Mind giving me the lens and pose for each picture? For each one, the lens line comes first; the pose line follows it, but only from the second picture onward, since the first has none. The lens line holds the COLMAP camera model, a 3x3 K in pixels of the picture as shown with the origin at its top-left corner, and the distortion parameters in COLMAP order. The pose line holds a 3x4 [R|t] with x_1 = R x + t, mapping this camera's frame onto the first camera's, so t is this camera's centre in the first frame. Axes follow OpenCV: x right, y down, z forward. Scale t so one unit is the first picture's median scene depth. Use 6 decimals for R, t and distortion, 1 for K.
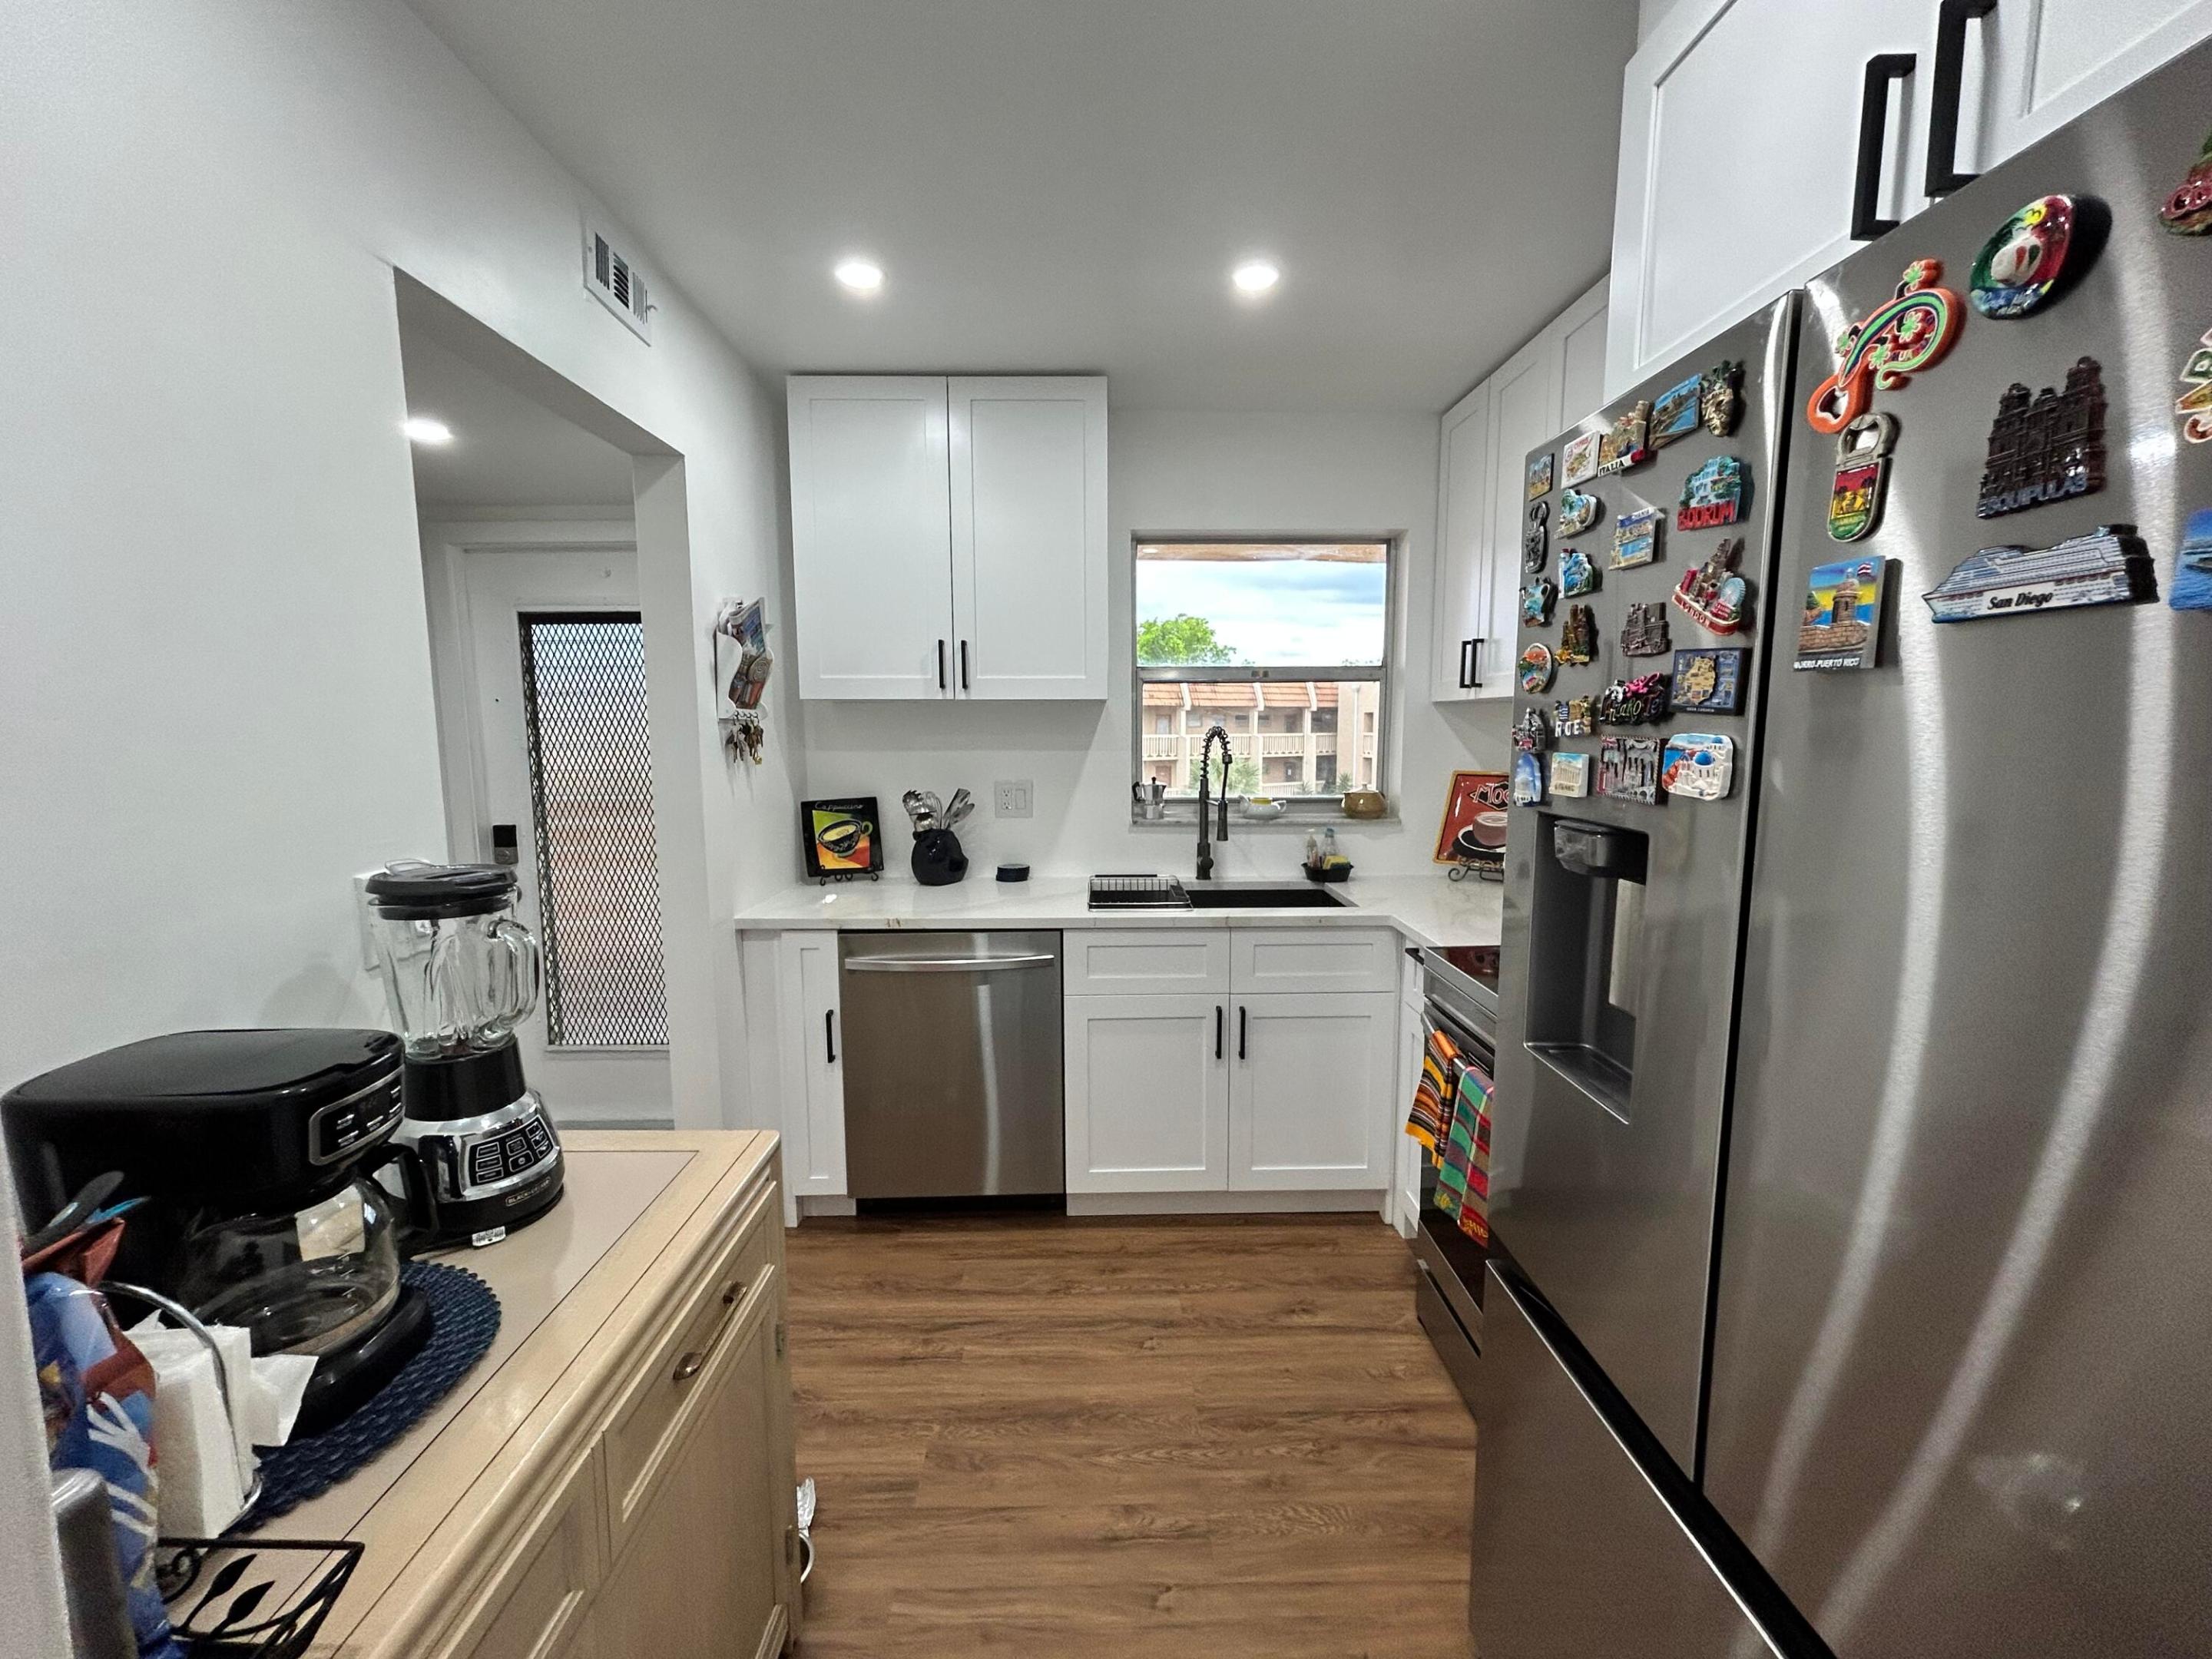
lens RADIAL K [[884.5, 0, 1096.2], [0, 884.5, 838.2], [0, 0, 1]] dist [-0.008113, -0.000035]
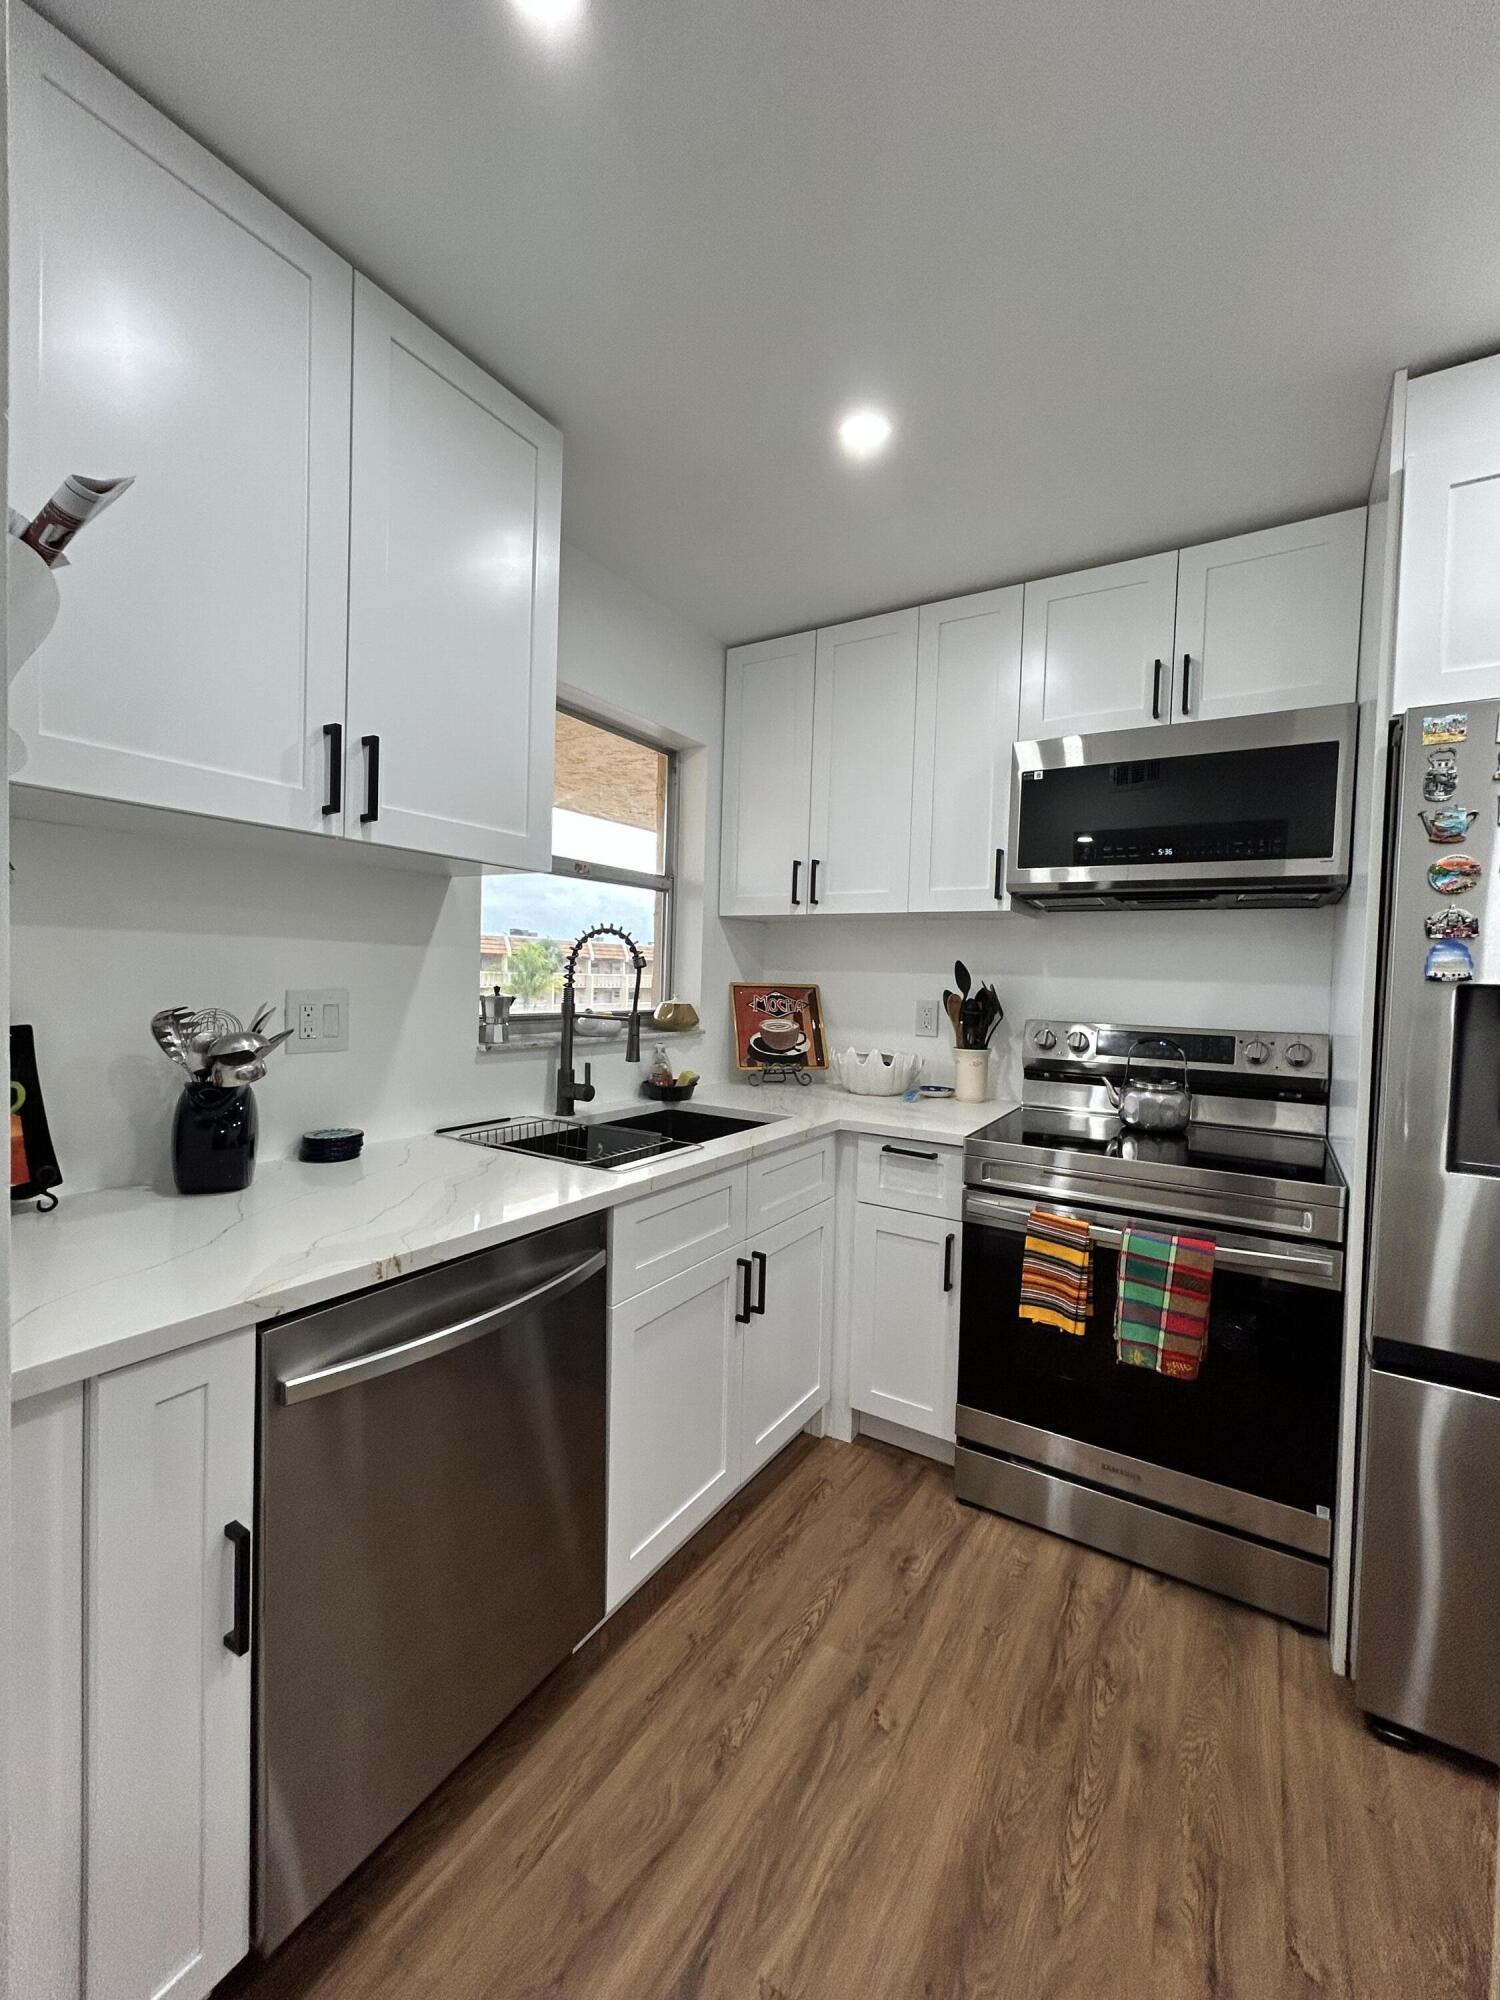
lens RADIAL K [[799.7, 0, 749.1], [0, 799.7, 1005.0], [0, 0, 1]] dist [-0.008113, -0.000035]
pose [[0.544925, -0.013134, 0.838382, -0.465883], [0.077157, 0.996421, -0.034540, -0.017973], [-0.834927, 0.083508, 0.543988, 0.560045]]
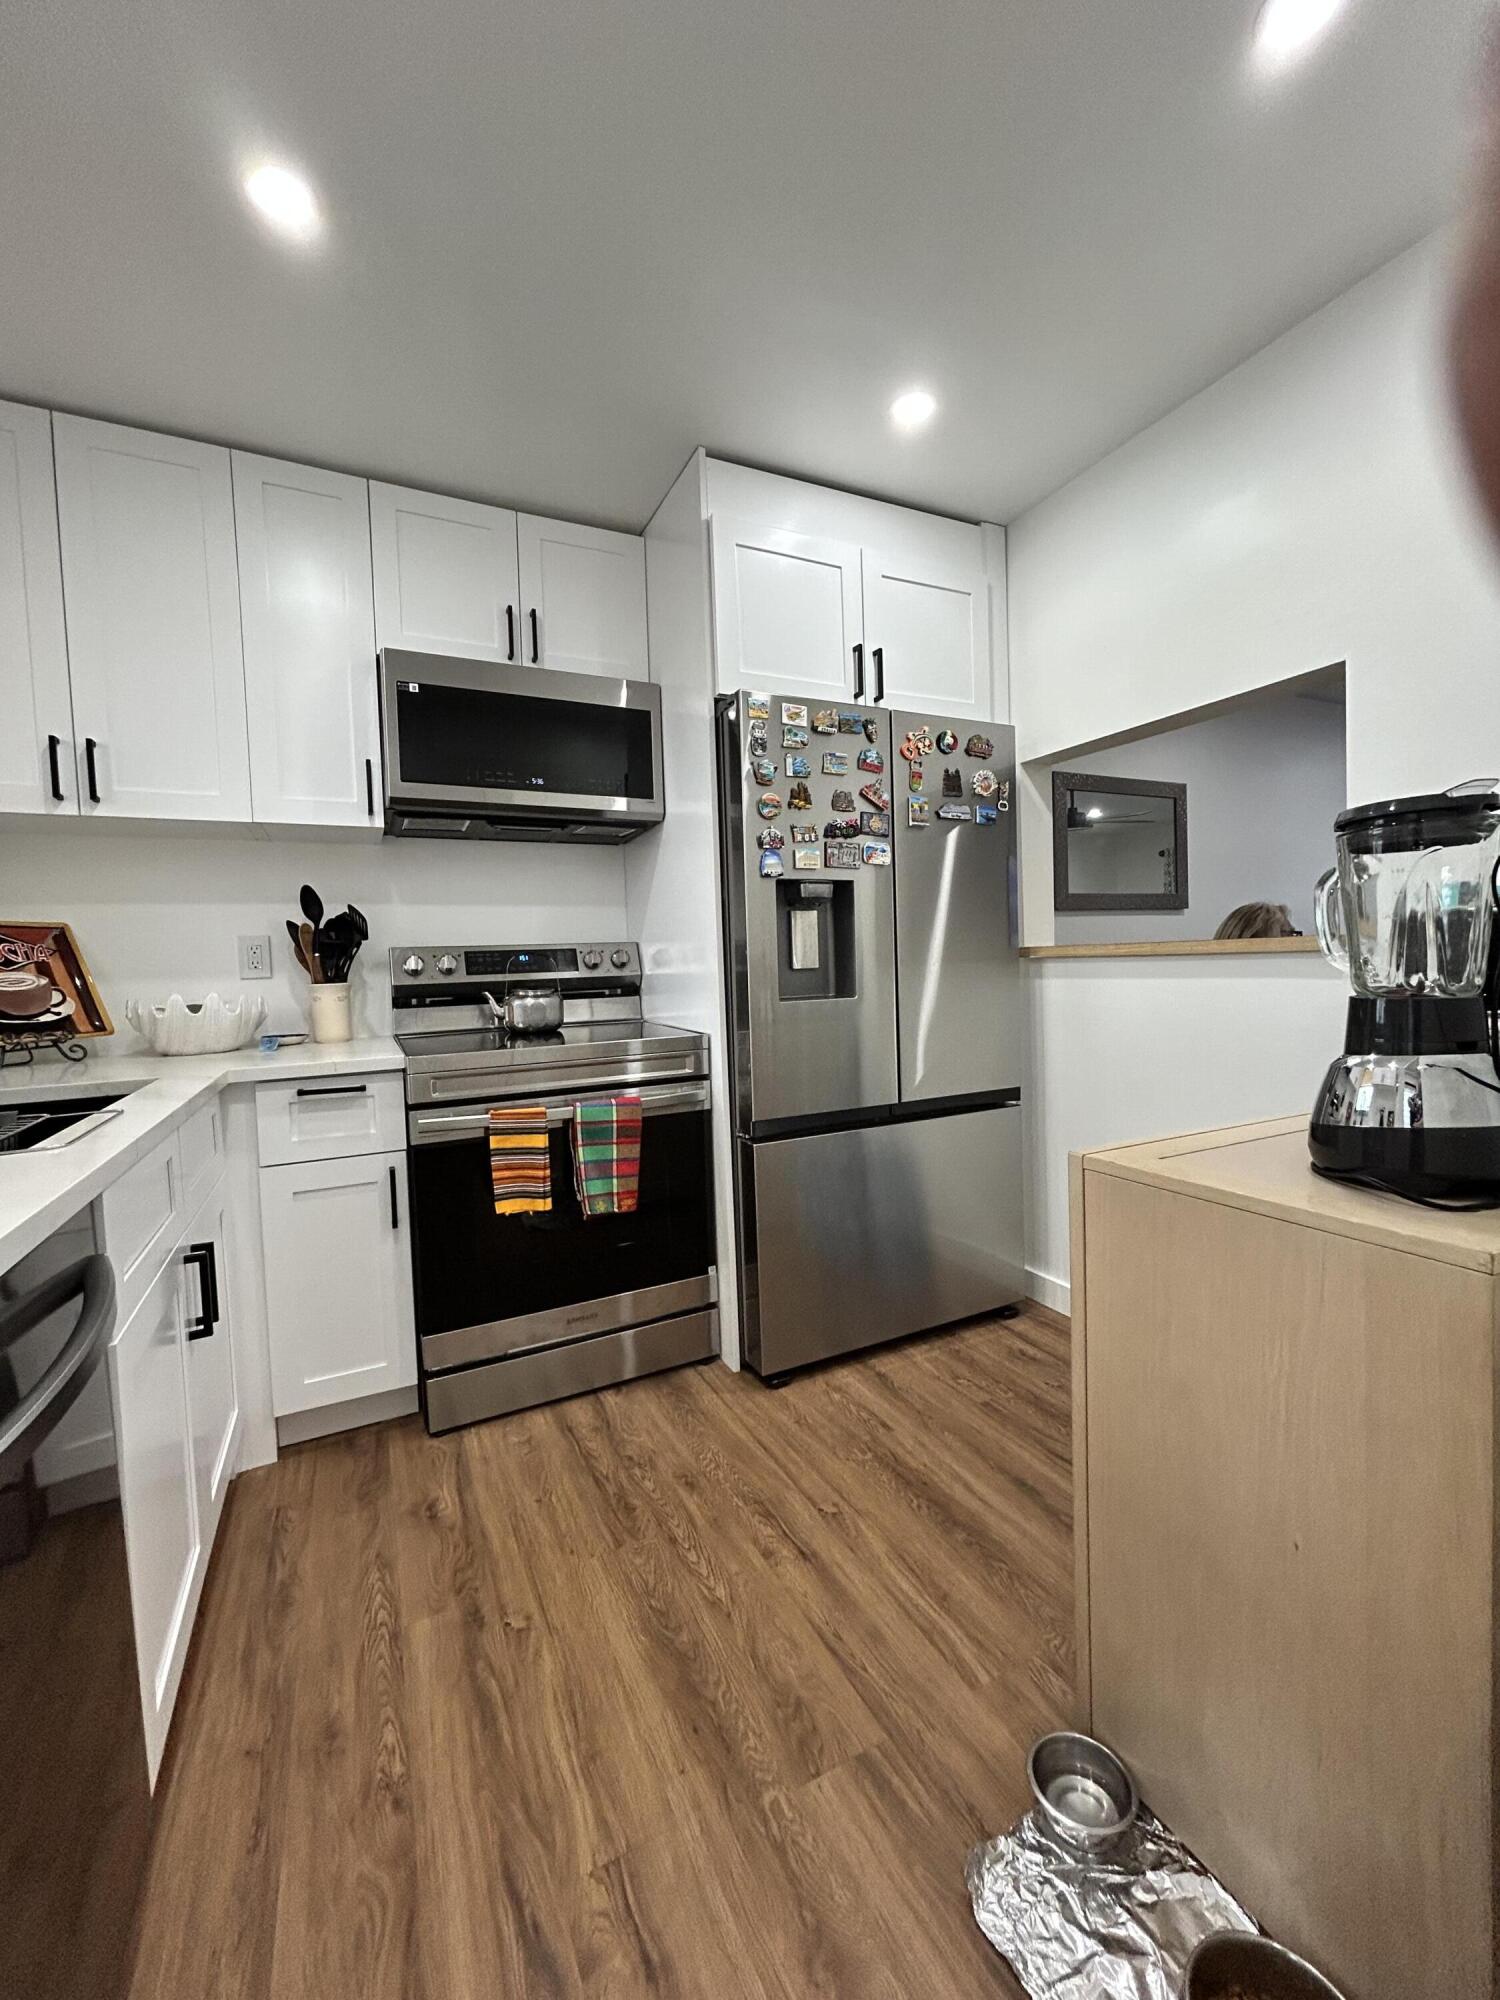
lens RADIAL K [[799.7, 0, 757.6], [0, 799.7, 1005.3], [0, 0, 1]] dist [-0.008113, -0.000035]
pose [[-0.438847, -0.034368, 0.897904, -0.498811], [0.148469, 0.982760, 0.110179, 0.020159], [-0.886211, 0.181663, -0.426179, 0.837721]]
